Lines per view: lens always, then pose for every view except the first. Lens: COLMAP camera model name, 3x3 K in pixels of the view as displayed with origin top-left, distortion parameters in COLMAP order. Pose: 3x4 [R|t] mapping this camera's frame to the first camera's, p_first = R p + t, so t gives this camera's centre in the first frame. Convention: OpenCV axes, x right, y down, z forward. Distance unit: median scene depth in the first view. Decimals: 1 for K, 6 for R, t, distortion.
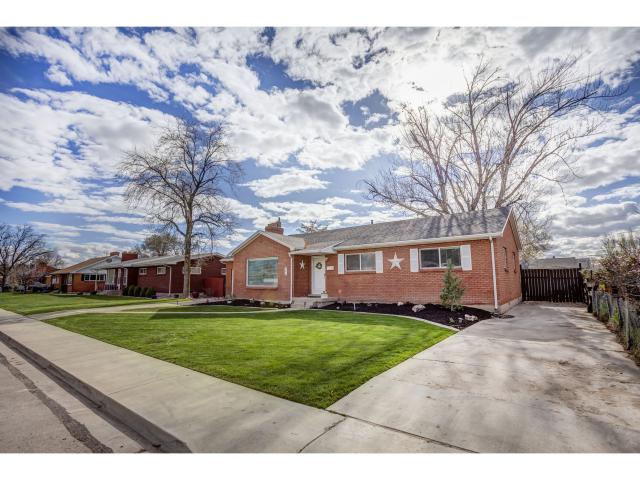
lens RADIAL K [[319.9, 0, 309.1], [0, 319.9, 241.5], [0, 0, 1]] dist [-0.035435, -0.000047]
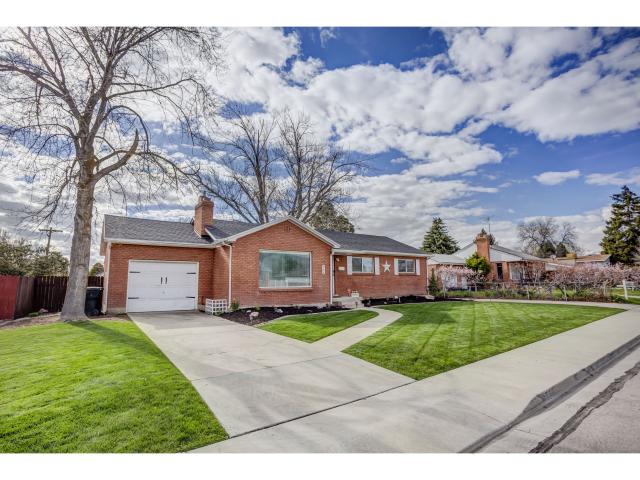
lens RADIAL K [[319.9, 0, 309.1], [0, 319.9, 241.5], [0, 0, 1]] dist [-0.035435, -0.000047]
pose [[0.282059, 0.127281, 0.950917, -0.987549], [-0.110004, 0.988914, -0.099738, 0.113561], [-0.953070, -0.076473, 0.292933, 0.818373]]
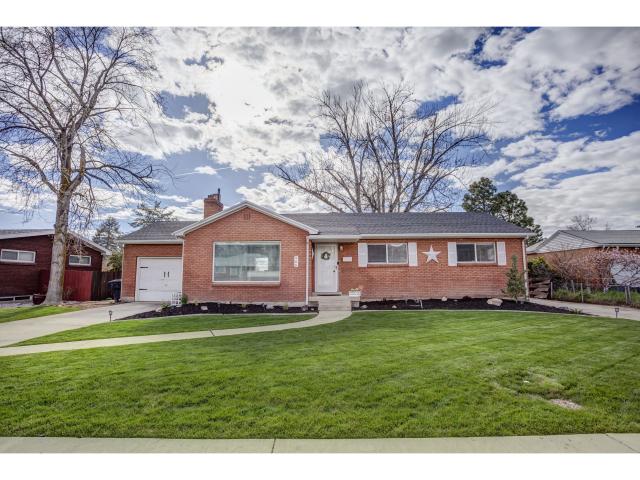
lens RADIAL K [[289.9, 0, 319.4], [0, 289.9, 237.9], [0, 0, 1]] dist [-0.027527, 0.000568]
pose [[0.790394, 0.081125, 0.607203, -0.457519], [-0.076091, 0.996518, -0.034091, 0.060364], [-0.607854, -0.019257, 0.793815, 0.462637]]
